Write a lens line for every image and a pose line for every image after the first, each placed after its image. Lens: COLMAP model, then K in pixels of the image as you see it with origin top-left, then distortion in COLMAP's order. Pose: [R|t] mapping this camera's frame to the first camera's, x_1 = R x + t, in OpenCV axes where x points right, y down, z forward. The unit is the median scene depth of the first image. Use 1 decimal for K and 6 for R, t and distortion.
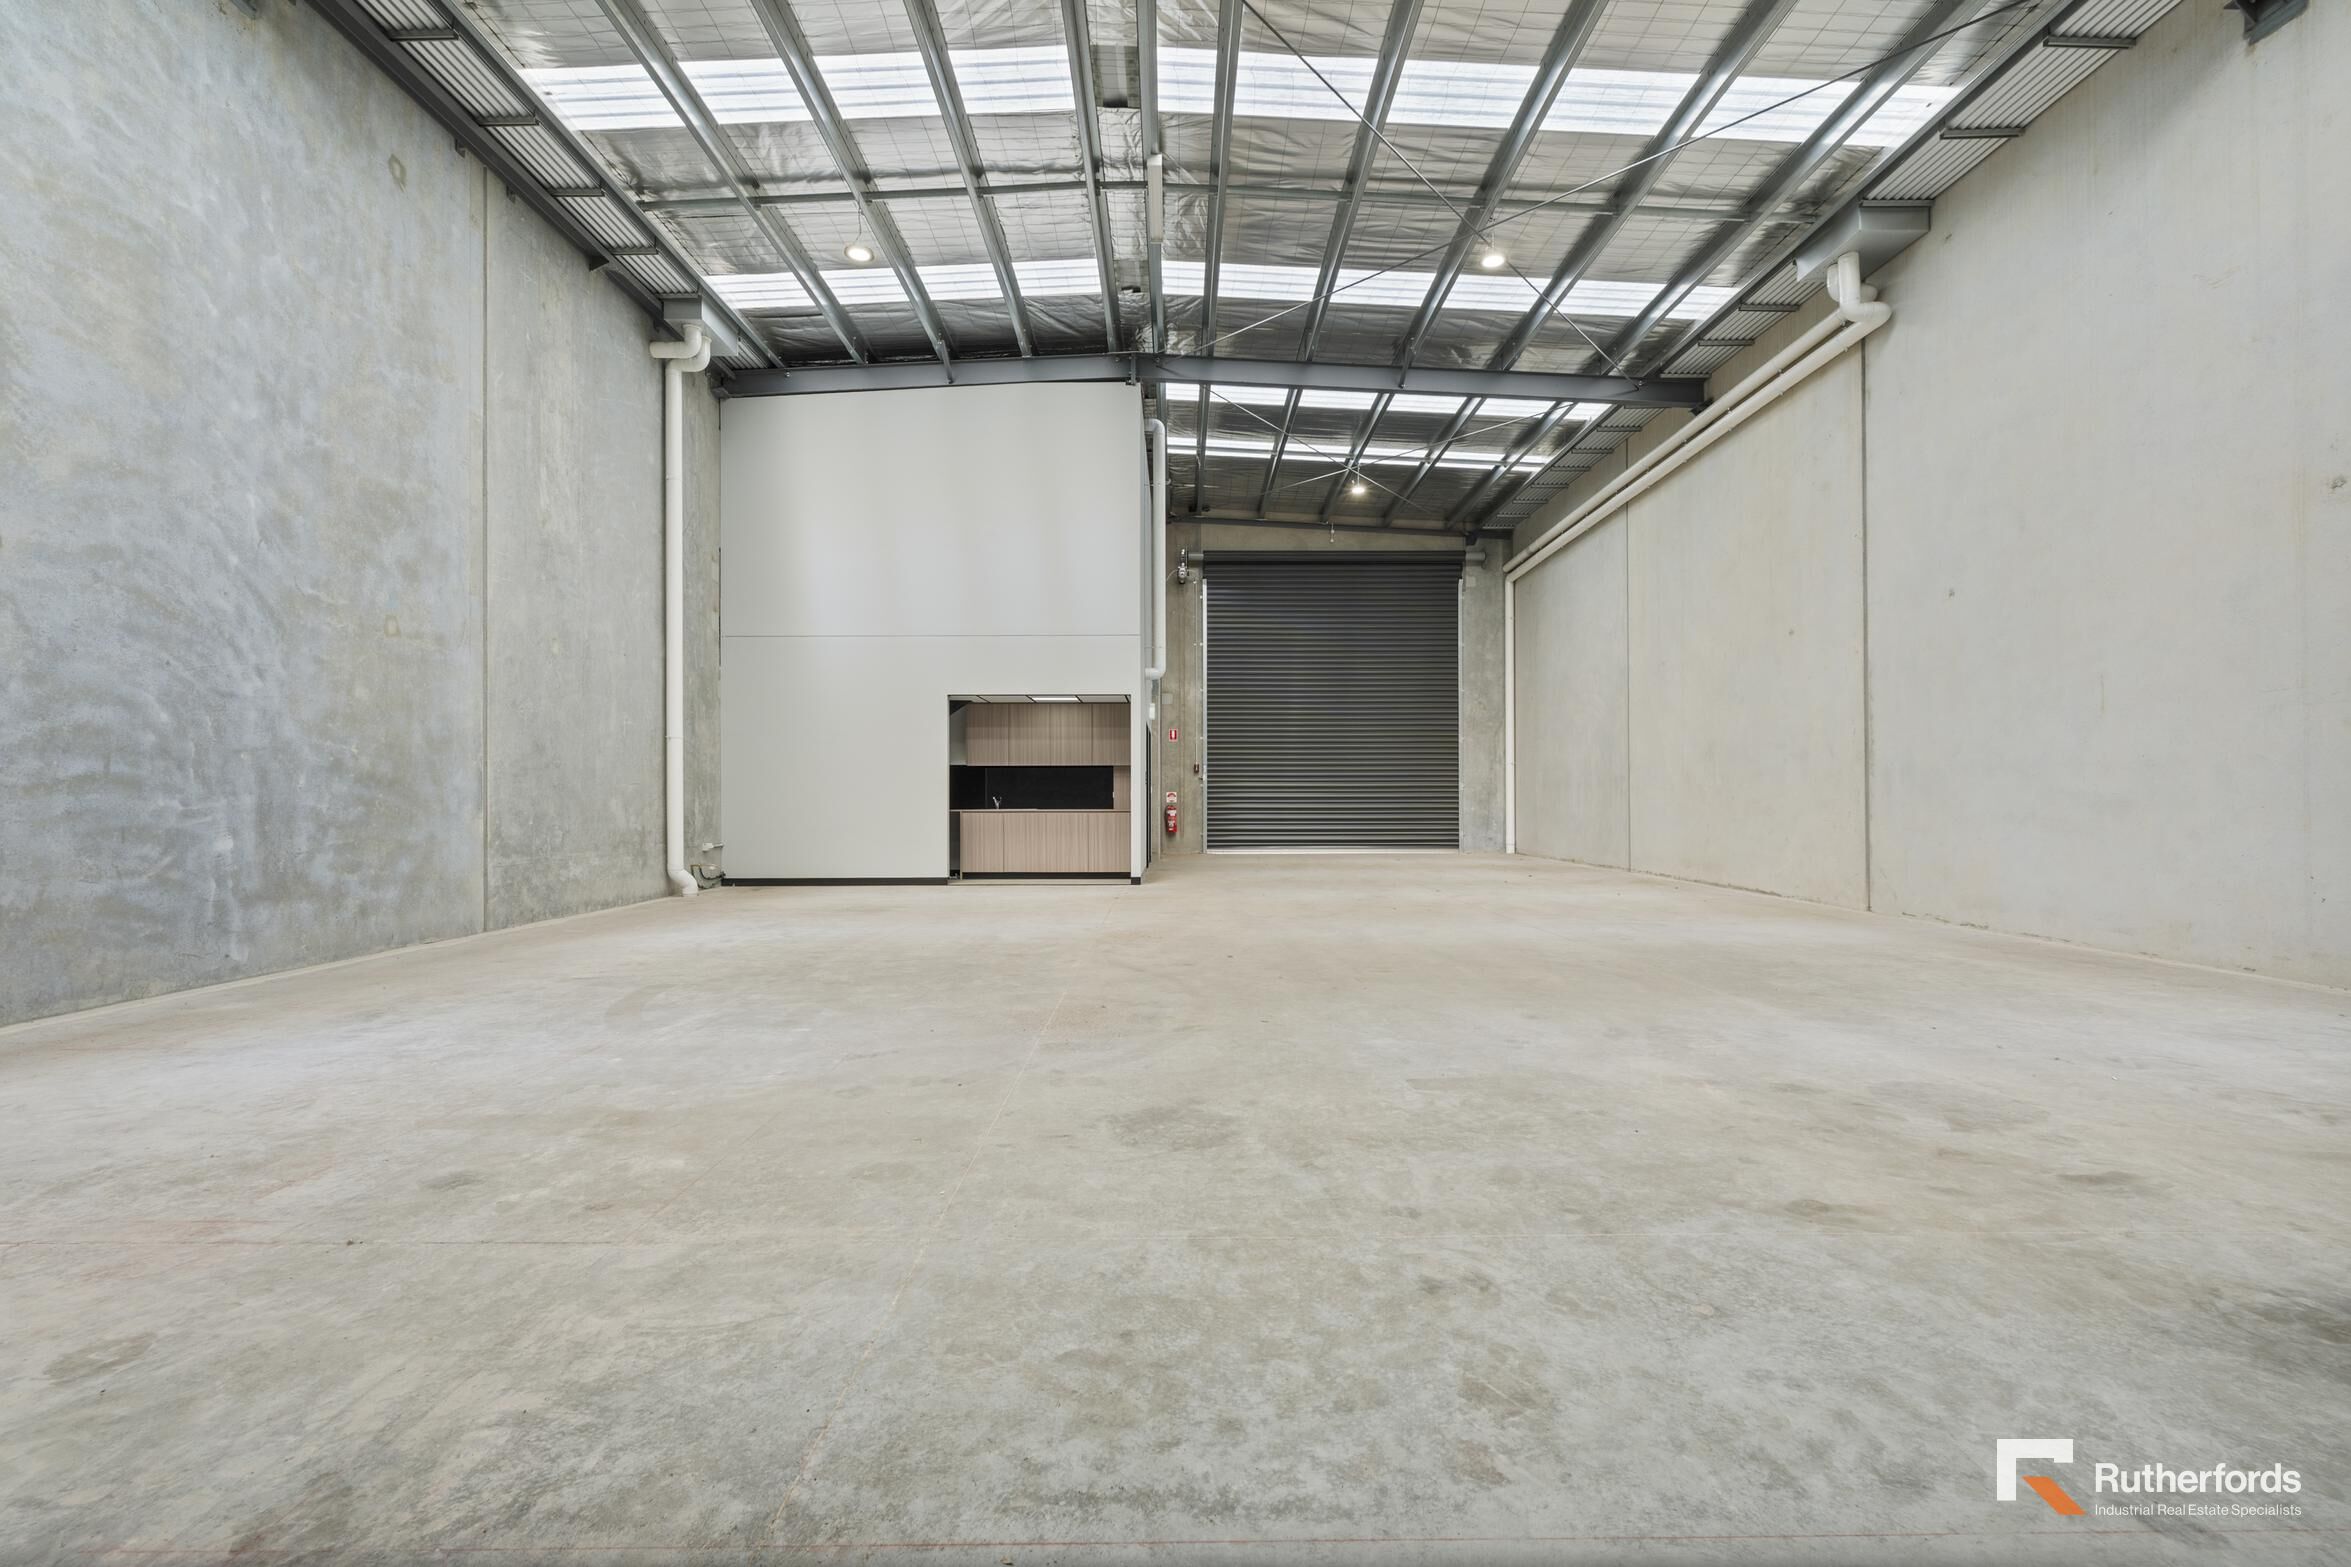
lens RADIAL K [[1037.3, 0, 1183.2], [0, 1037.3, 793.0], [0, 0, 1]] dist [-0.005665, 0.000723]
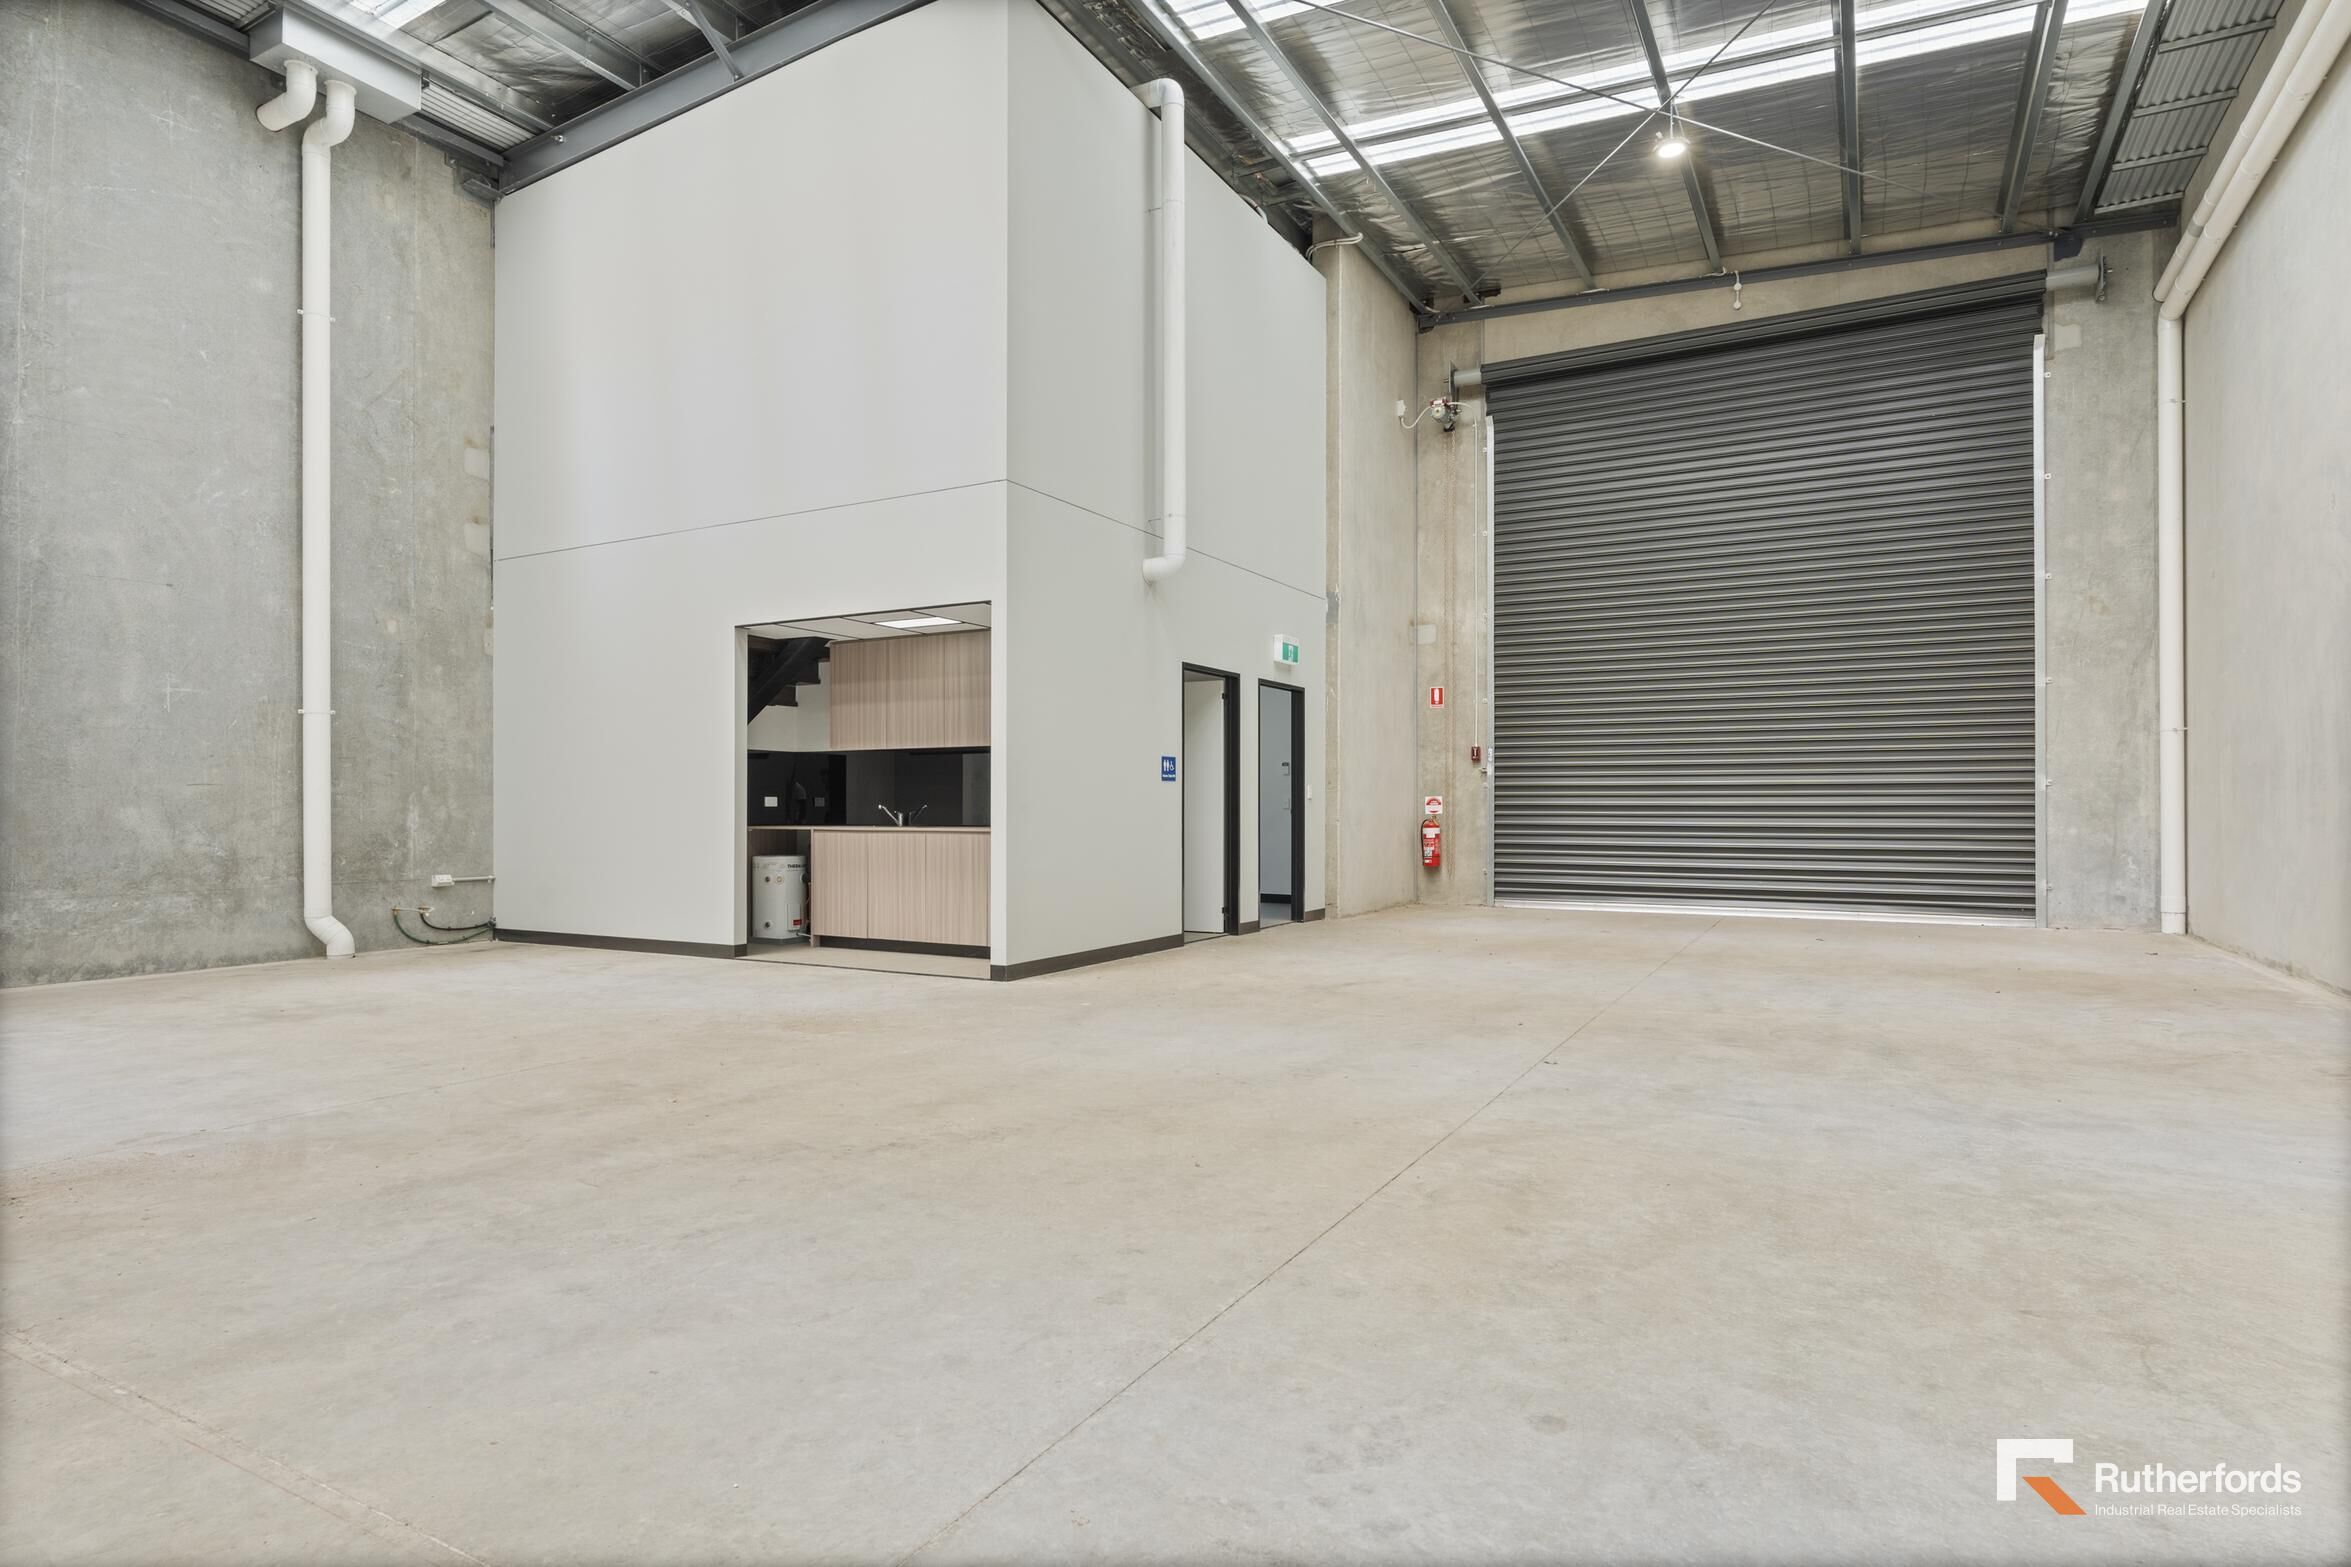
lens RADIAL K [[1257.8, 0, 1178.3], [0, 1257.8, 796.7], [0, 0, 1]] dist [-0.004578, -0.000018]
pose [[0.873638, -0.001677, -0.486573, 0.436106], [0.001013, 0.999998, -0.001628, 0.000982], [0.486575, 0.000930, 0.873638, 0.692841]]
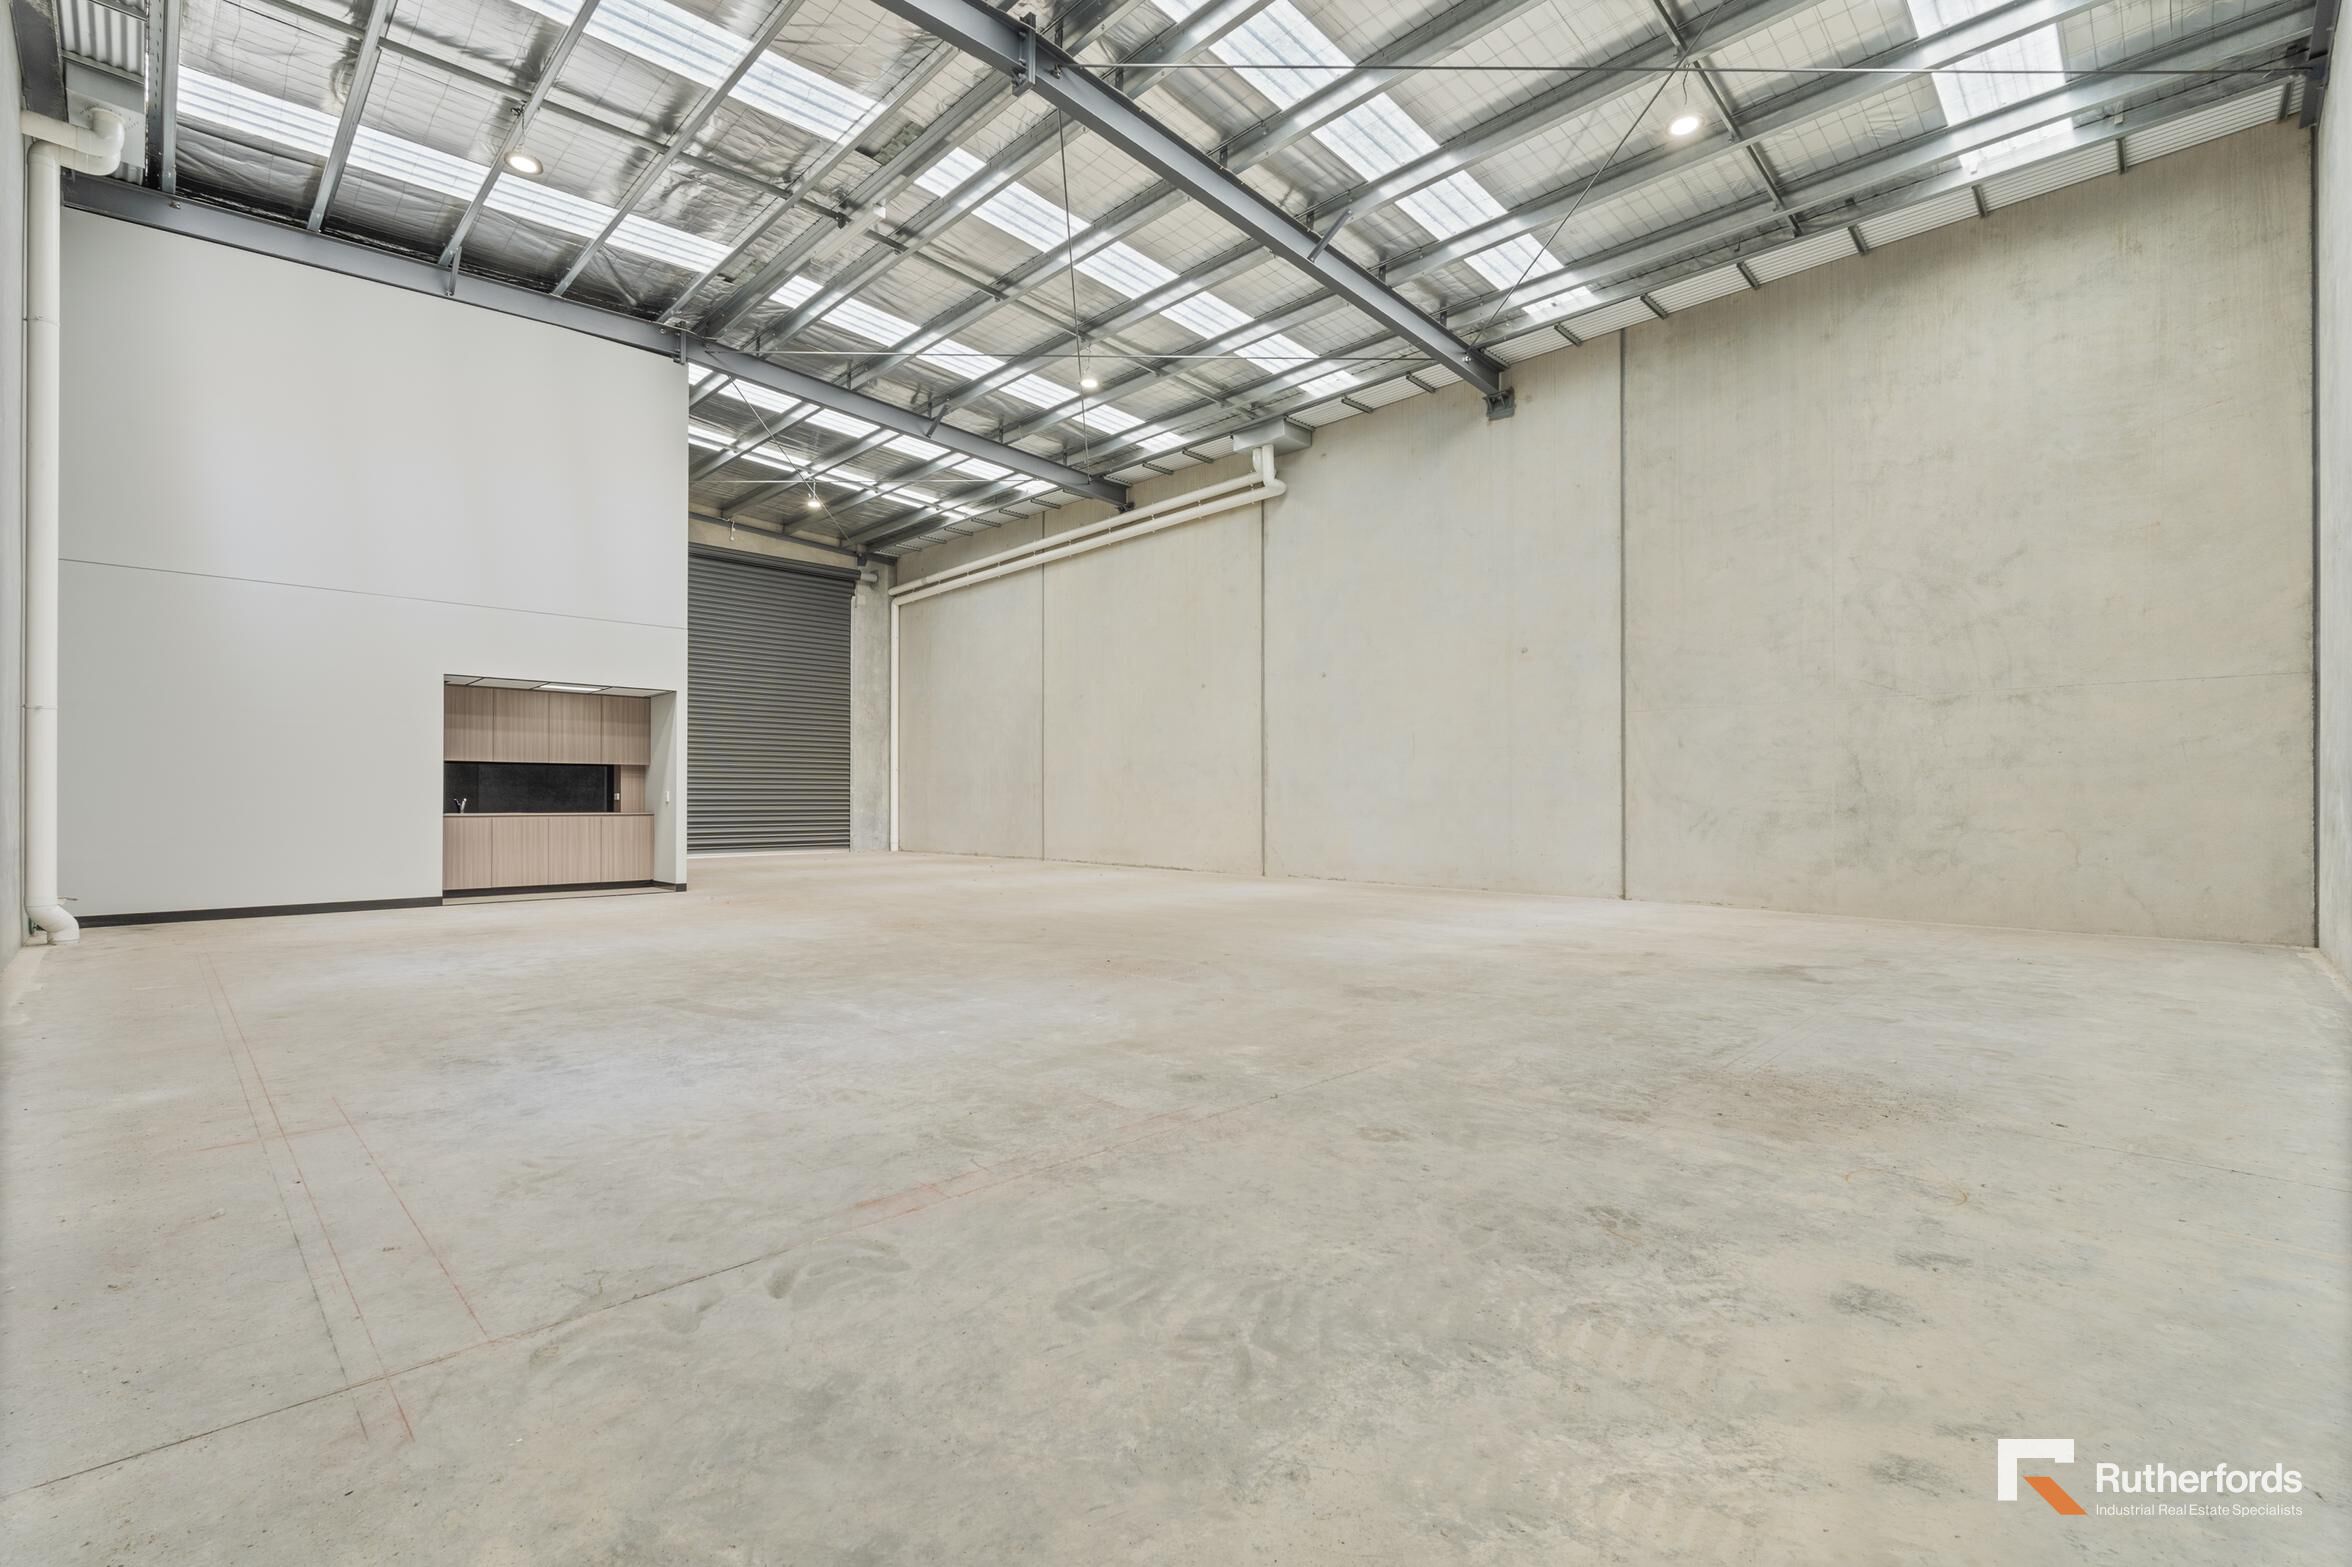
lens RADIAL K [[1037.7, 0, 1183.7], [0, 1037.7, 793.0], [0, 0, 1]] dist [-0.005665, 0.000723]
pose [[0.704780, 0.008051, 0.709380, -0.533177], [-0.005836, 0.999968, -0.005551, 0.001389], [-0.709402, -0.000228, 0.704804, 0.009576]]
